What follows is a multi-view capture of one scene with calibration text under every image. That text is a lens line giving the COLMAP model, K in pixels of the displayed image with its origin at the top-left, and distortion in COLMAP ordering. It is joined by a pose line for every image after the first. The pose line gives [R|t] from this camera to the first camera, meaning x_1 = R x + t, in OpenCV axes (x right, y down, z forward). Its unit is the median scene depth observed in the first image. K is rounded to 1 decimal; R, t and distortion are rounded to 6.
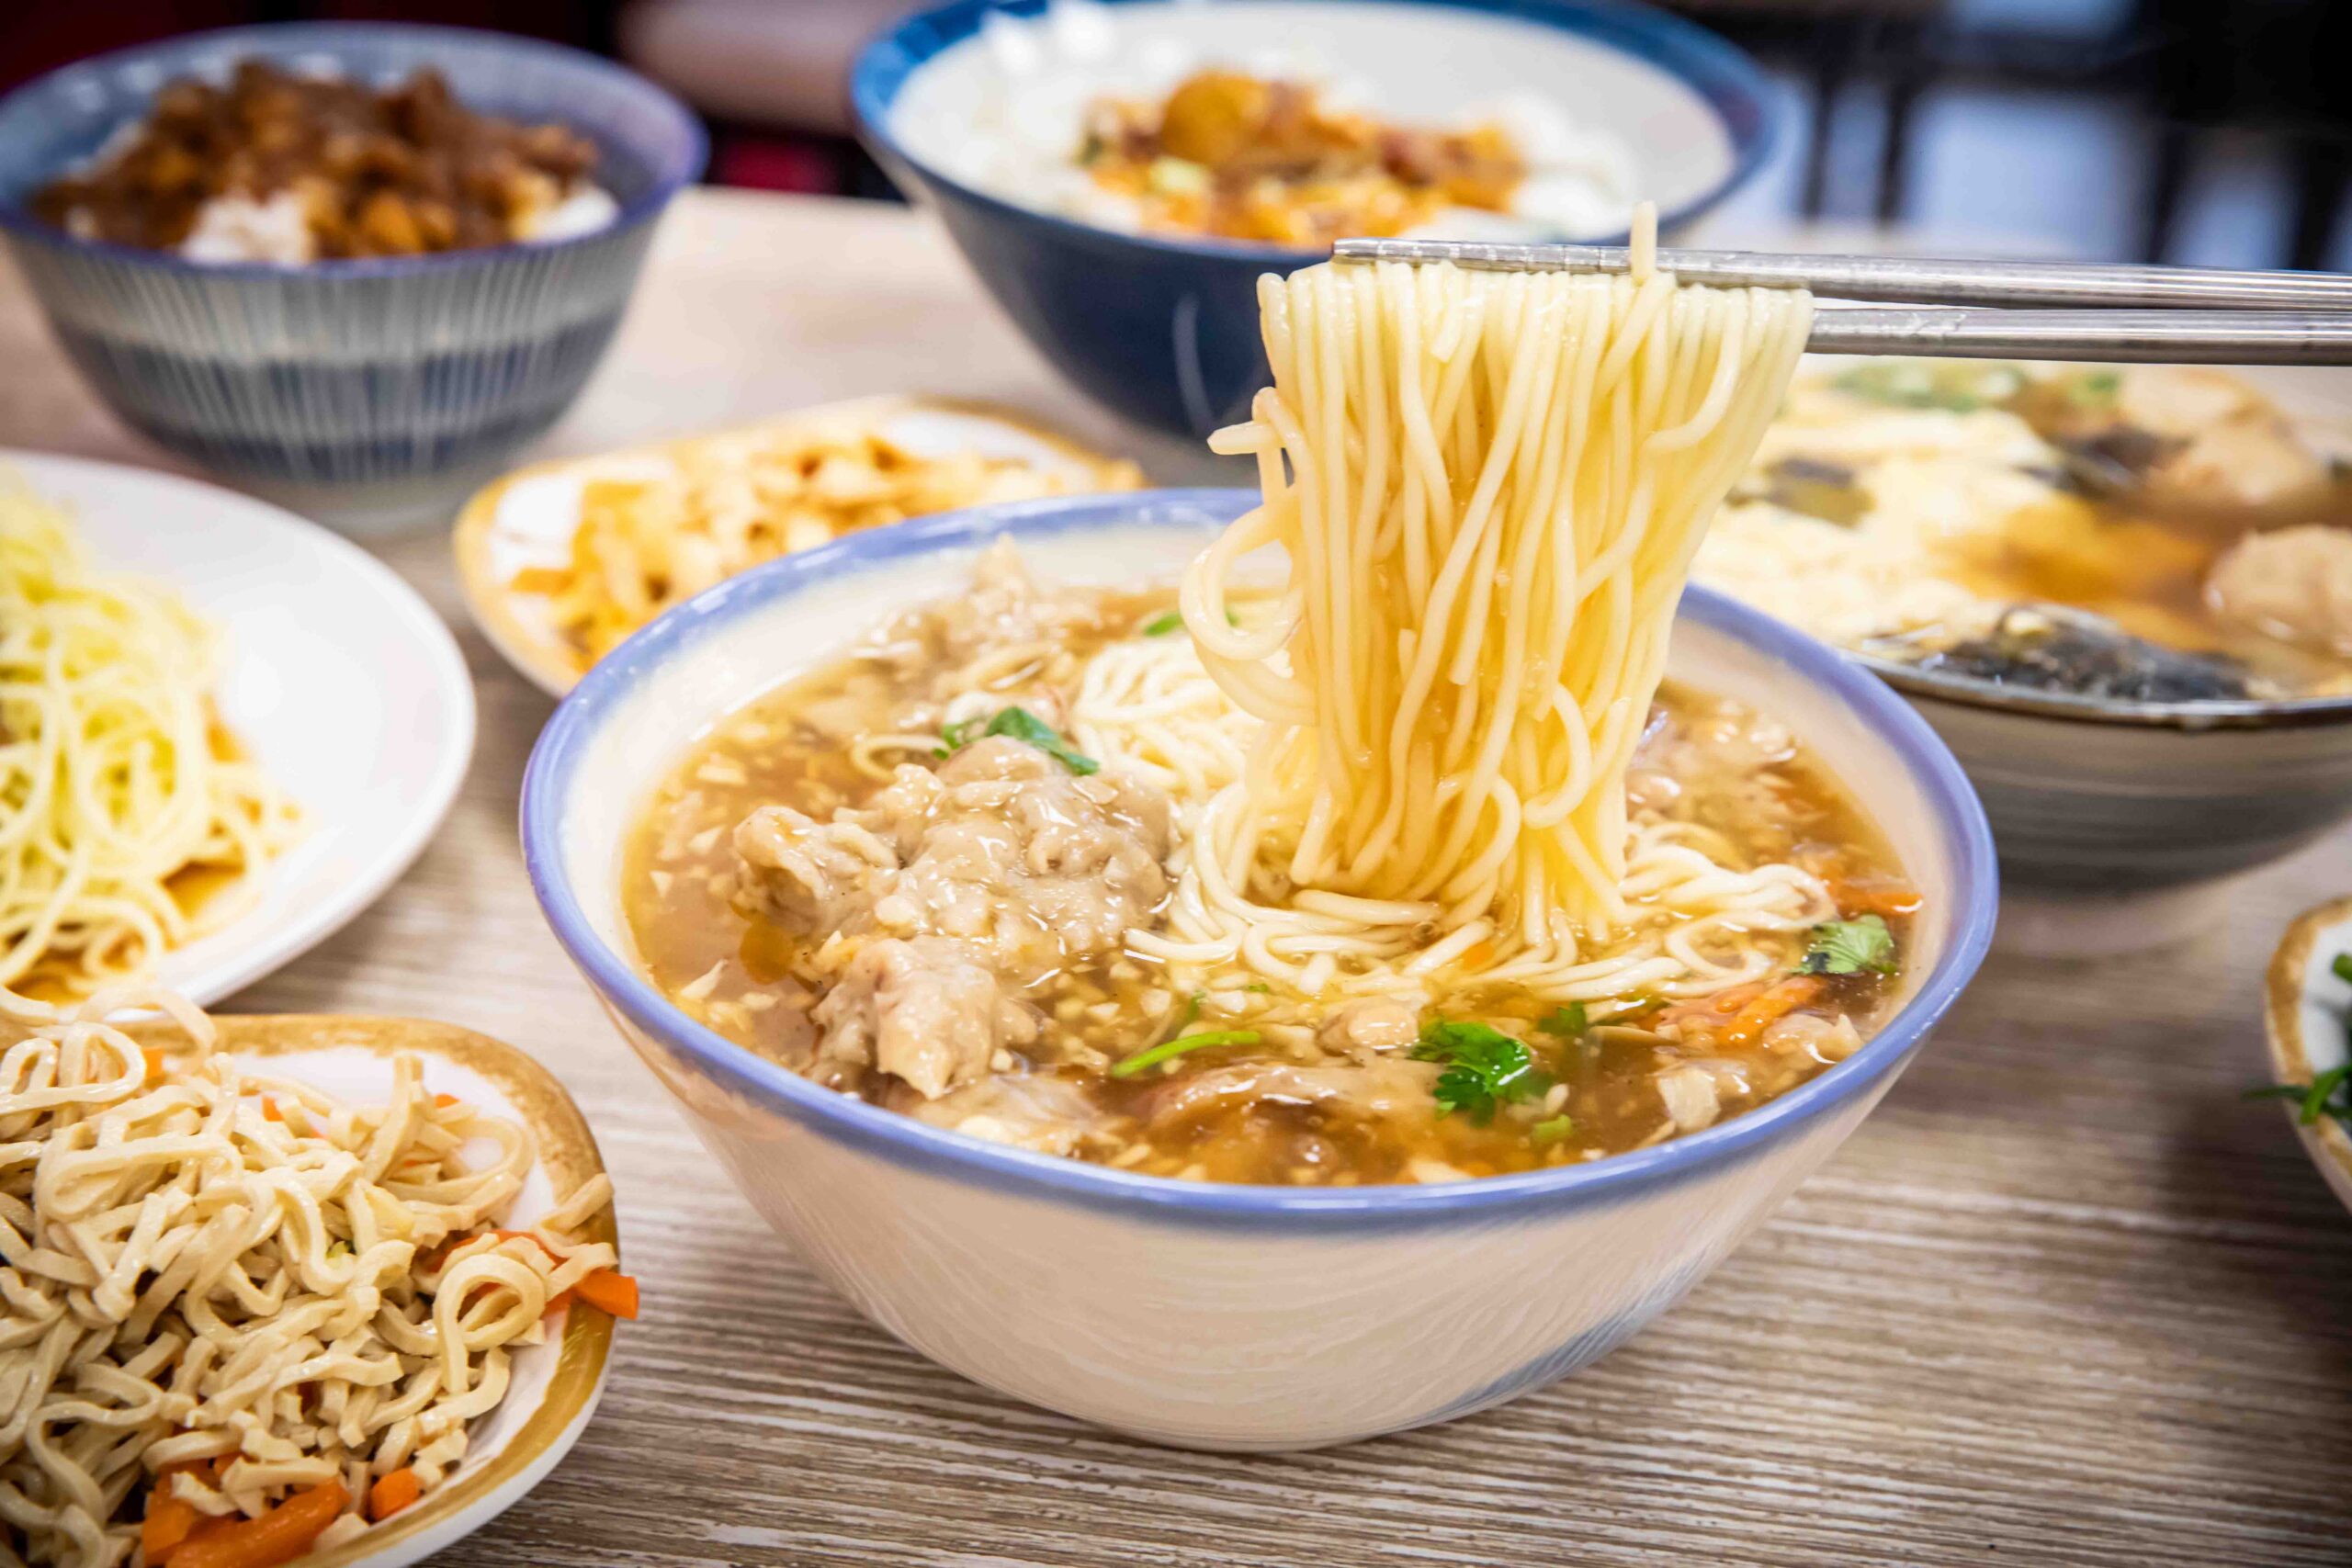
lens RADIAL K [[3809.1, 0, 1176.0], [0, 3809.1, 784.0], [0, 0, 1]] dist [0.014412, 0.045683]
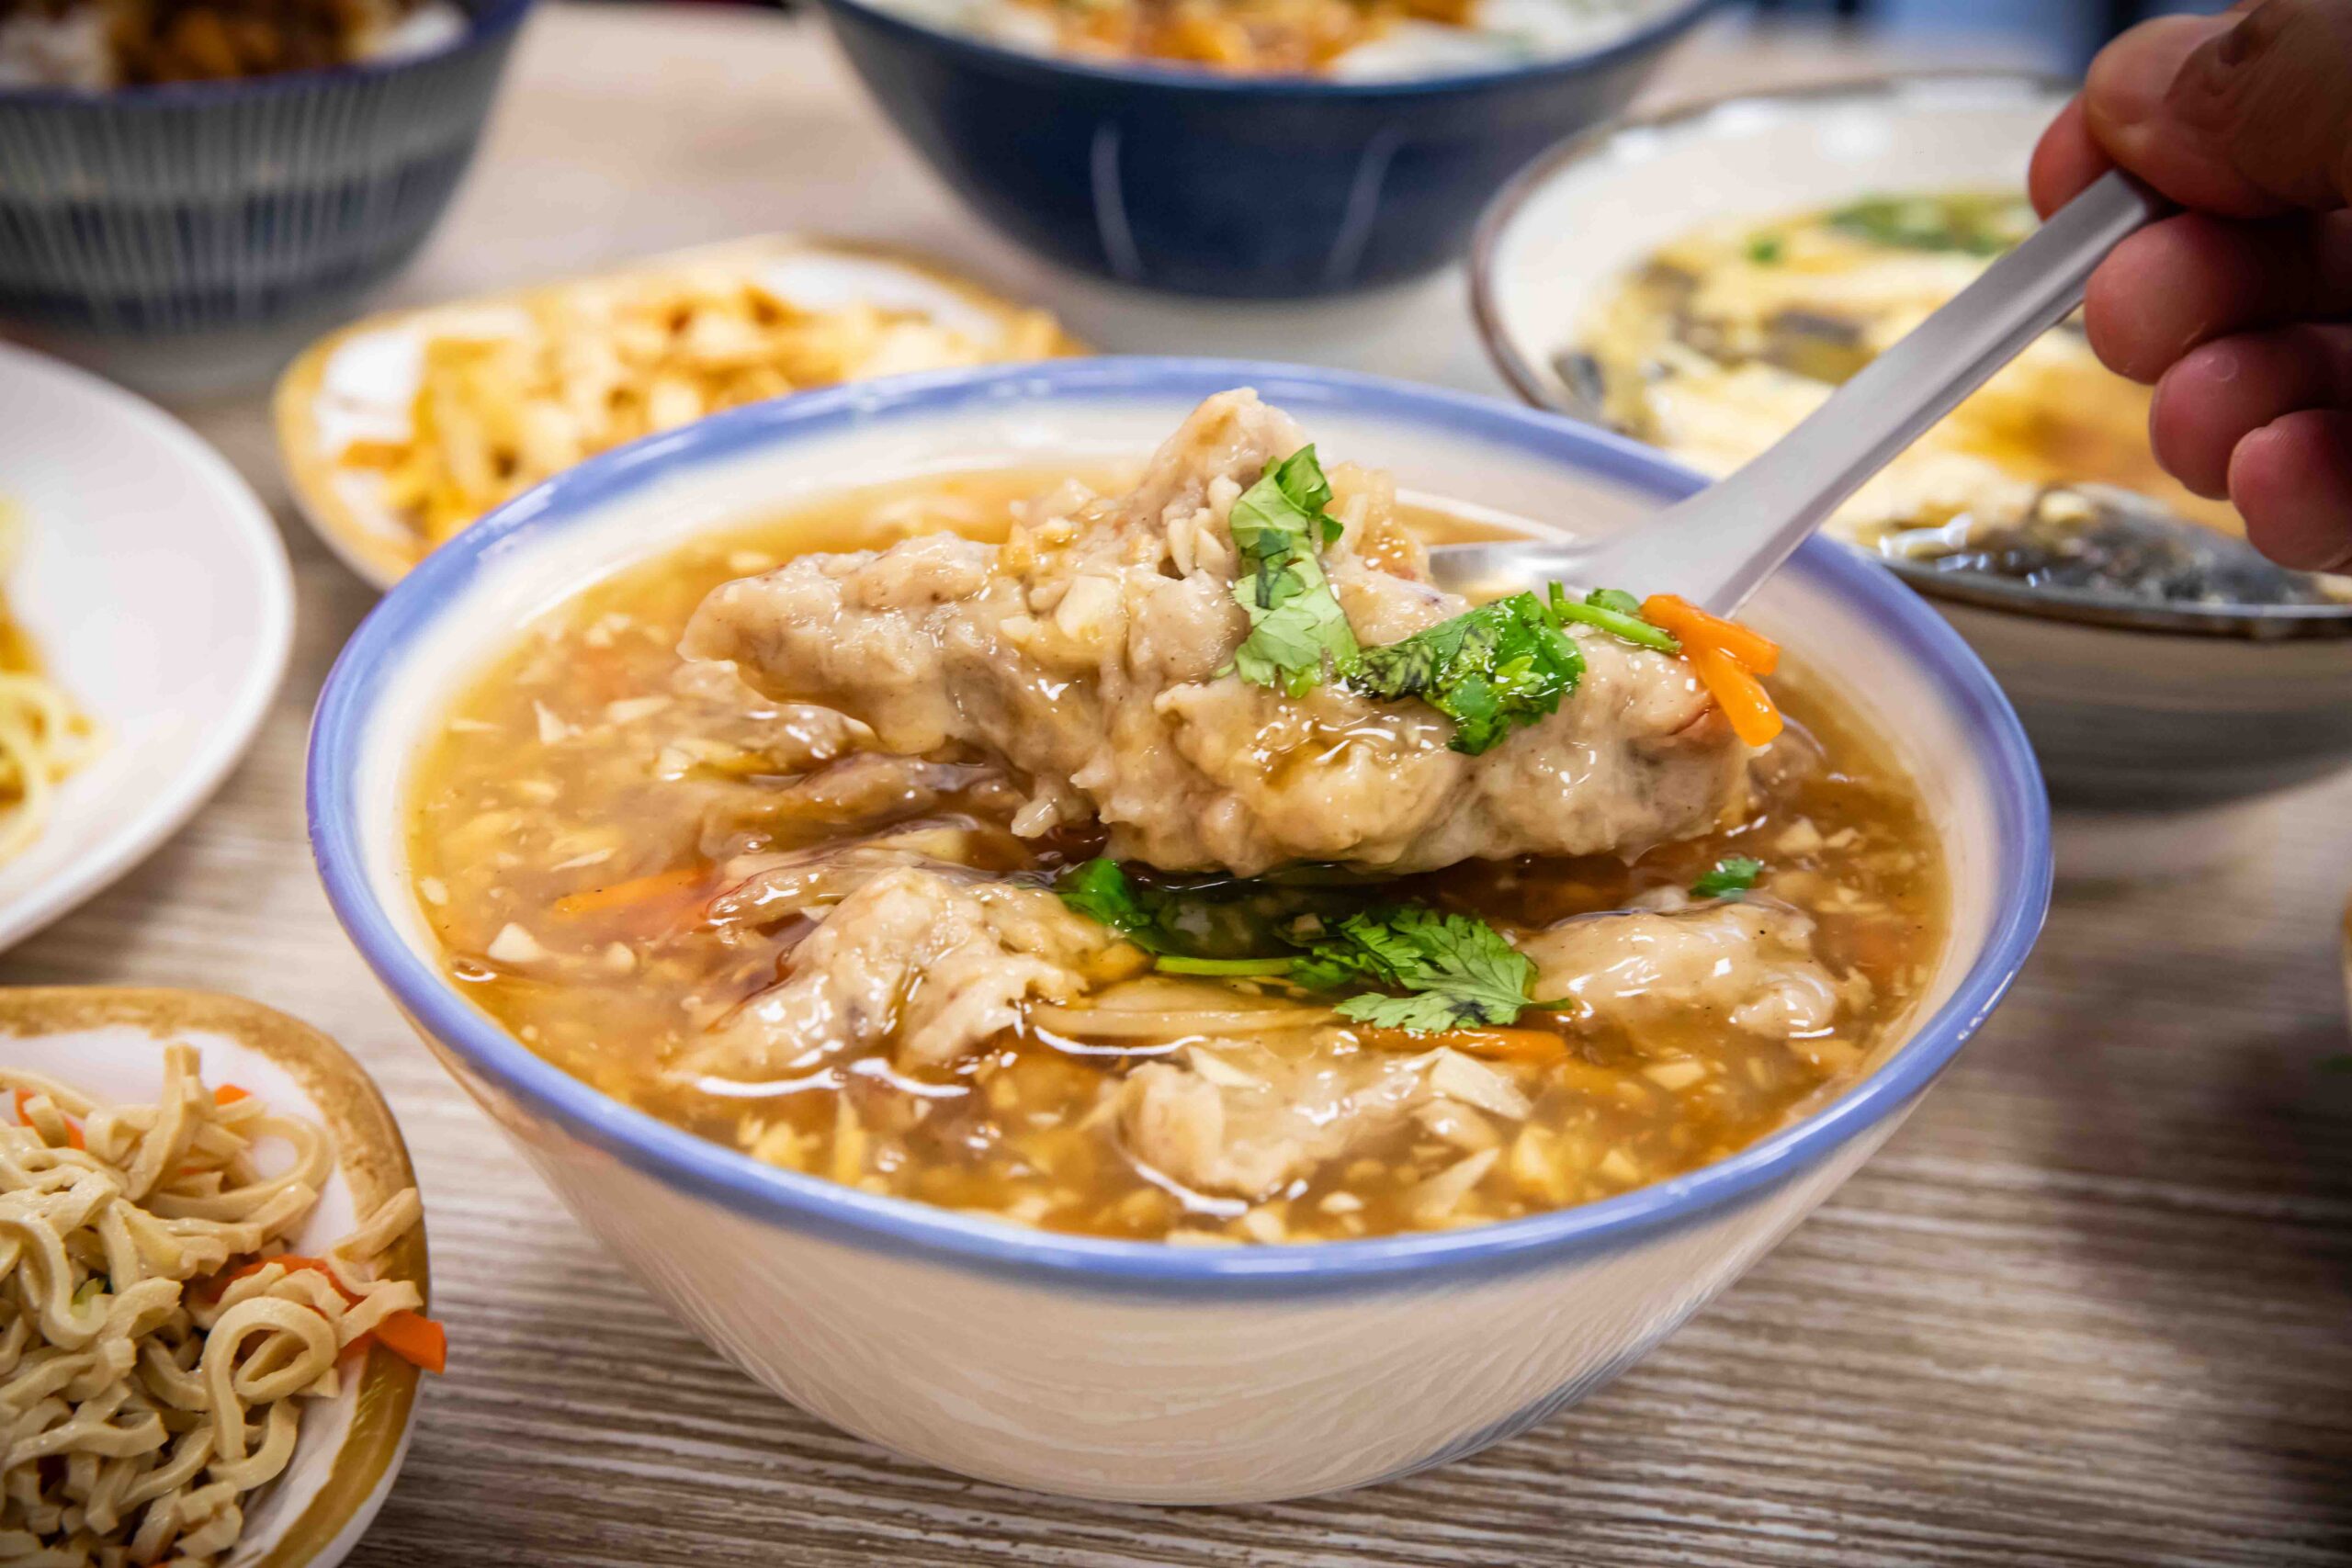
lens RADIAL K [[3809.1, 0, 1176.0], [0, 3809.1, 784.0], [0, 0, 1]] dist [0.014412, 0.045683]
pose [[0.999894, -0.004495, 0.013852, 0.008042], [0.003751, 0.998576, 0.053222, -0.029980], [-0.014072, -0.053165, 0.998487, 0.145404]]
